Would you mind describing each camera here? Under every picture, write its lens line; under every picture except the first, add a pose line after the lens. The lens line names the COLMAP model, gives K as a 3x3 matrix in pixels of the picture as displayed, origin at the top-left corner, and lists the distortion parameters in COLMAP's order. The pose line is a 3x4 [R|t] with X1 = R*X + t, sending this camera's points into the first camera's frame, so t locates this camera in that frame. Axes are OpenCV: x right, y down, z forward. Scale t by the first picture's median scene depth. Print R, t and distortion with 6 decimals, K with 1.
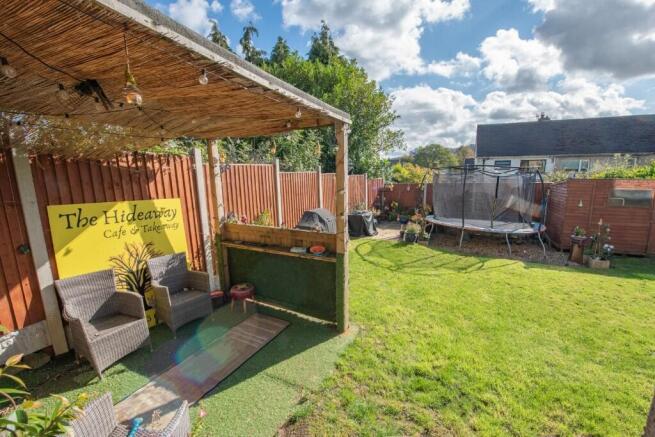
lens RADIAL K [[266.1, 0, 329.8], [0, 266.1, 224.5], [0, 0, 1]] dist [-0.001094, 0.000003]
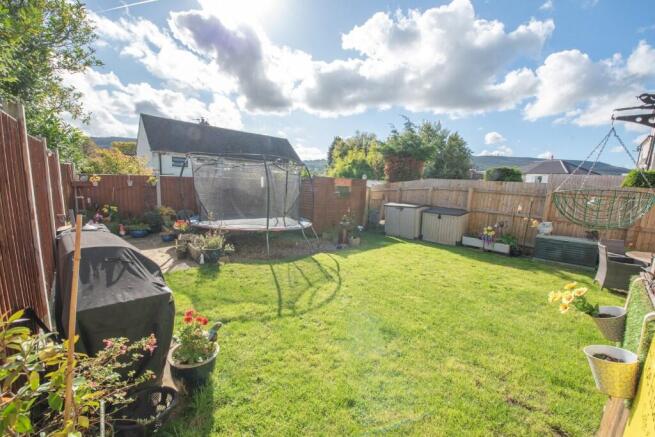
lens RADIAL K [[266.1, 0, 327.5], [0, 266.1, 215.9], [0, 0, 1]] dist [-0.001094, 0.000003]
pose [[0.373806, -0.097879, 0.922328, -0.220315], [0.121044, 0.991060, 0.056116, -0.061356], [-0.919575, 0.090666, 0.382311, 0.557358]]
